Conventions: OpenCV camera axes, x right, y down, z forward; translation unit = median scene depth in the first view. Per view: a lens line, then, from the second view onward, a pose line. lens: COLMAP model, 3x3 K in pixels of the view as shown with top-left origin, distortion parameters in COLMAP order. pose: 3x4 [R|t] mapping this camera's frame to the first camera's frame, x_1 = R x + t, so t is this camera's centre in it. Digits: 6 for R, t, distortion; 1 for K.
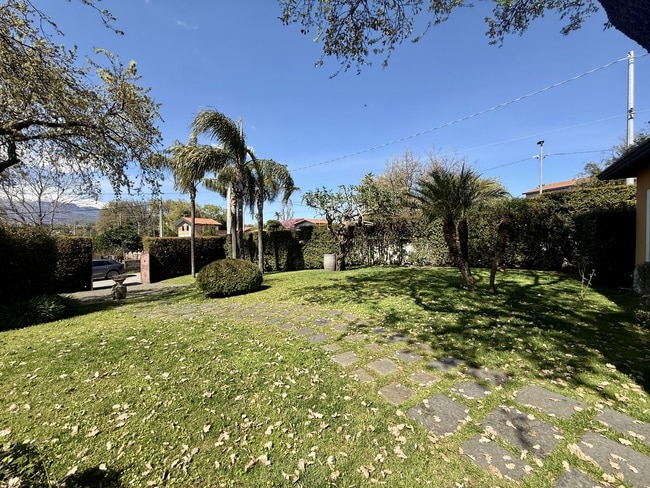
lens RADIAL K [[259.8, 0, 322.2], [0, 259.8, 245.7], [0, 0, 1]] dist [-0.001755, 0.001022]
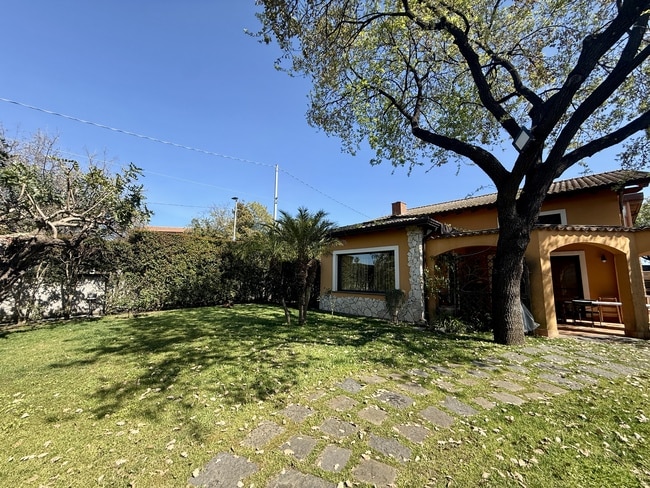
lens RADIAL K [[259.8, 0, 324.5], [0, 259.8, 243.4], [0, 0, 1]] dist [-0.001755, 0.001022]
pose [[0.140337, 0.143646, 0.979628, -0.184484], [0.008496, 0.989209, -0.146268, -0.000907], [-0.990067, 0.028849, 0.137603, 0.269653]]
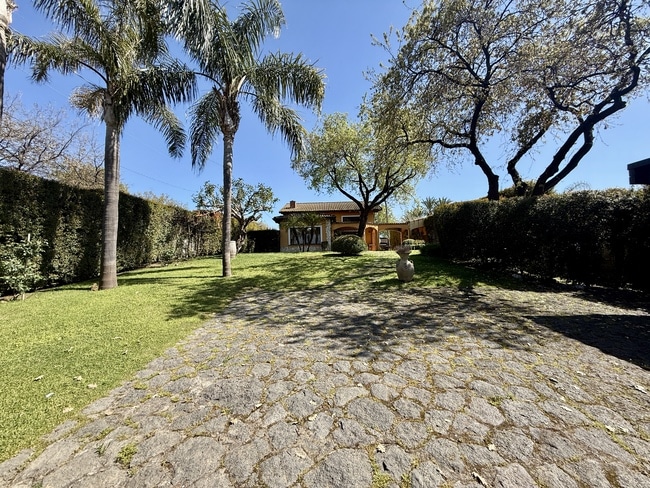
lens RADIAL K [[259.8, 0, 325.7], [0, 259.8, 248.8], [0, 0, 1]] dist [-0.001755, 0.001022]
pose [[-0.574215, 0.050034, 0.817174, -0.736803], [0.057377, 0.998136, -0.020796, 0.076189], [-0.816691, 0.034946, -0.576016, 0.930718]]
